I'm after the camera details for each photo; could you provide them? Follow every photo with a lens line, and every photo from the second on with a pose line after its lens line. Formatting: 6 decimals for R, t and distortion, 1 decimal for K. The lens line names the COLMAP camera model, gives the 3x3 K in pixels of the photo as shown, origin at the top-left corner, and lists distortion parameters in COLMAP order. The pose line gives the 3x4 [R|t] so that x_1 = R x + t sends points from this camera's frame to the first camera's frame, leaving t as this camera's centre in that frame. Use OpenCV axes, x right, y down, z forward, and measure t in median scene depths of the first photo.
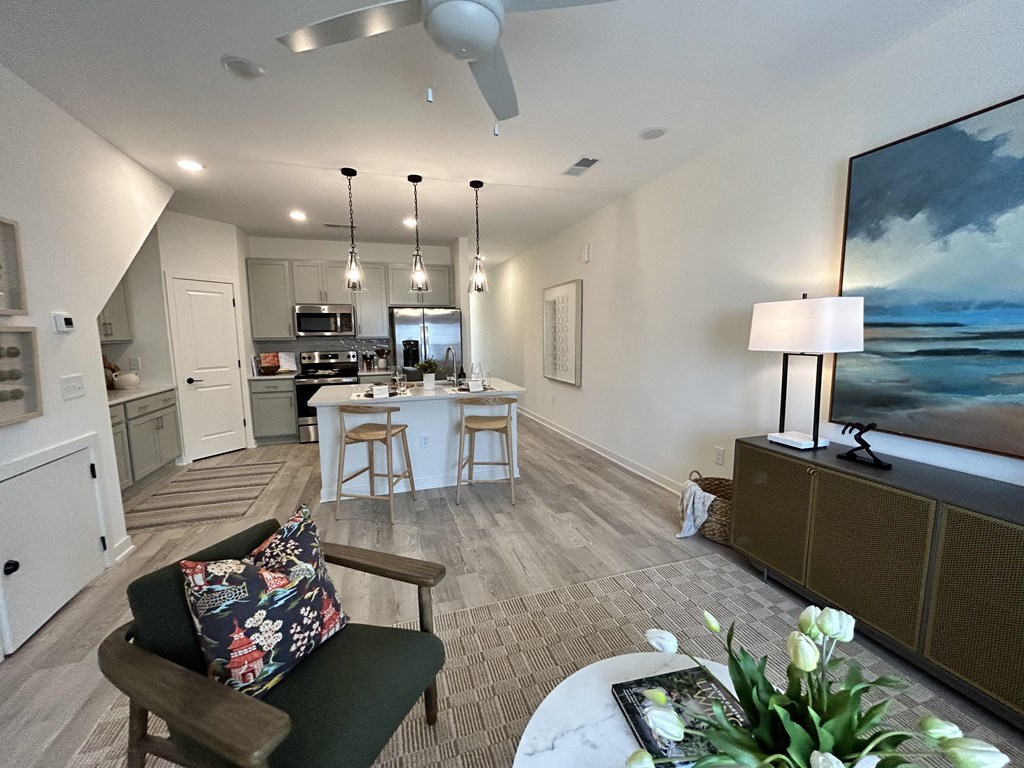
lens RADIAL K [[416.9, 0, 511.2], [0, 416.9, 385.0], [0, 0, 1]] dist [0.000794, 0.001367]
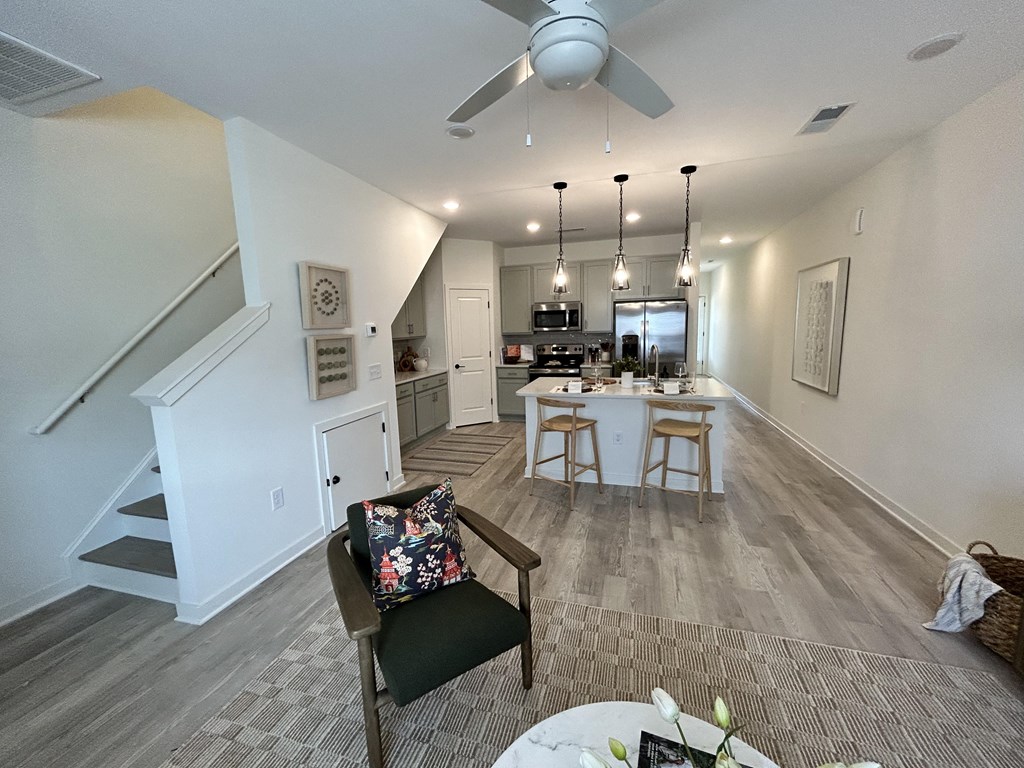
lens RADIAL K [[416.9, 0, 510.3], [0, 416.9, 386.2], [0, 0, 1]] dist [0.000794, 0.001367]
pose [[0.820413, 0.074244, -0.566931, 0.156579], [-0.054301, 0.997169, 0.052008, -0.033120], [0.569187, -0.011883, 0.822122, 0.016890]]
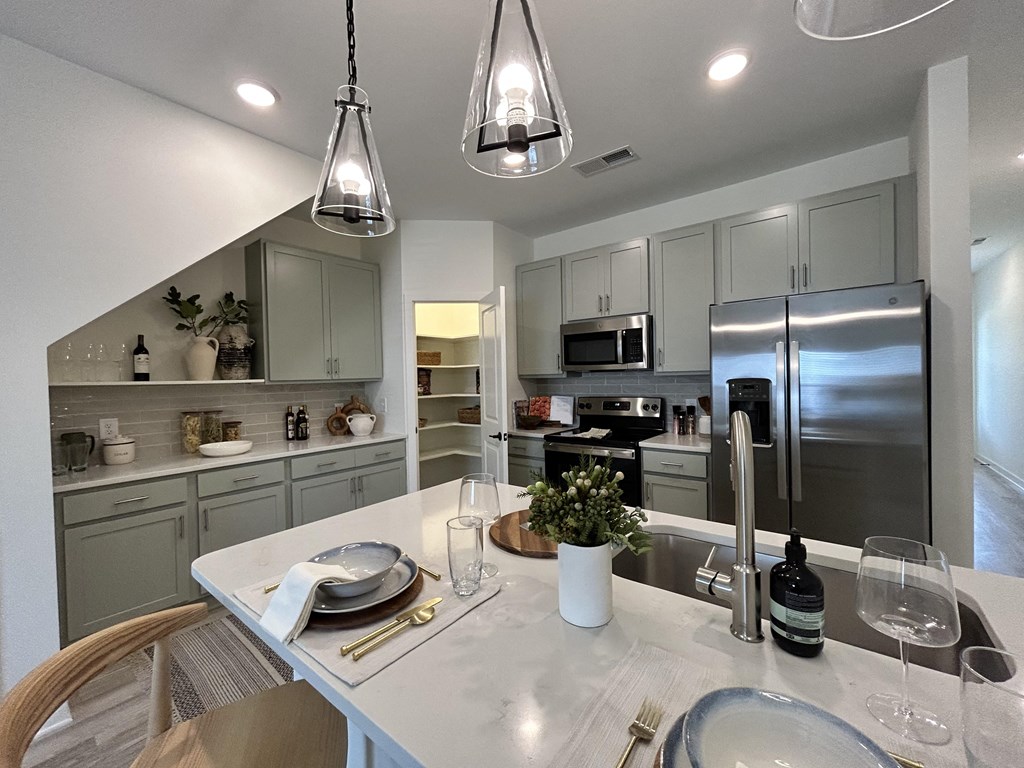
lens RADIAL K [[416.9, 0, 511.6], [0, 416.9, 386.3], [0, 0, 1]] dist [0.000794, 0.001367]
pose [[0.553473, 0.018456, -0.832662, -0.046493], [-0.087732, 0.995484, -0.036250, -0.102273], [0.828233, 0.093115, 0.552593, 0.919471]]
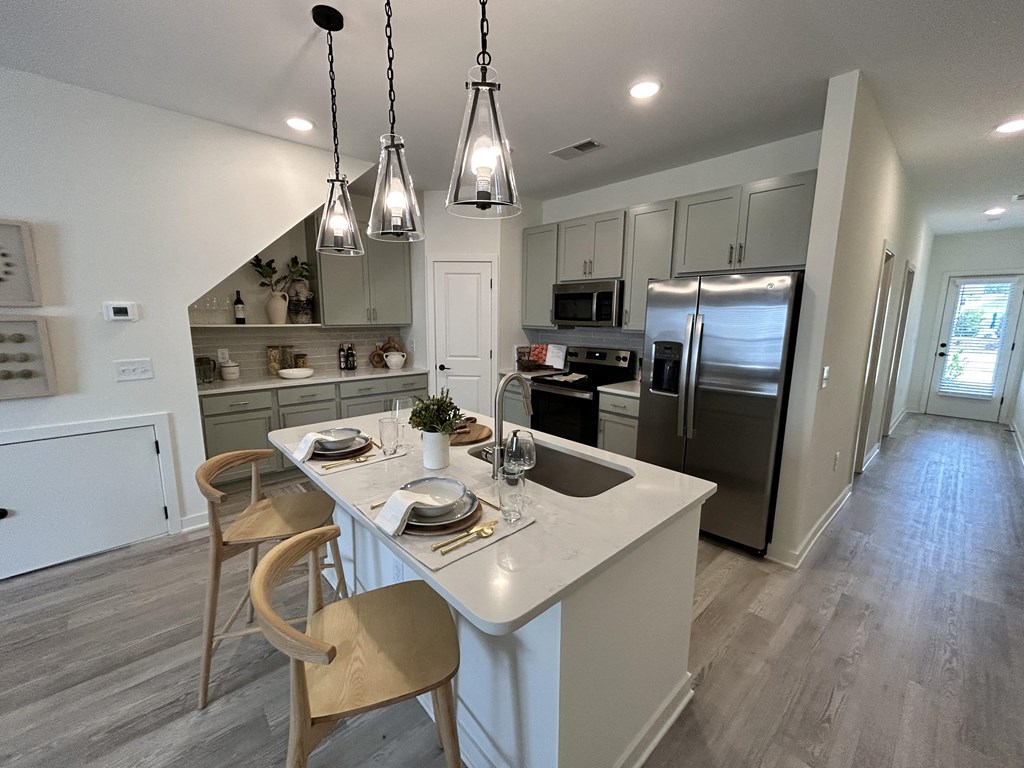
lens RADIAL K [[416.9, 0, 508.5], [0, 416.9, 387.3], [0, 0, 1]] dist [0.000794, 0.001367]
pose [[0.408644, 0.175880, -0.895587, 0.232911], [-0.128462, 0.982572, 0.134347, -0.151888], [0.903608, 0.060149, 0.424117, 0.960137]]
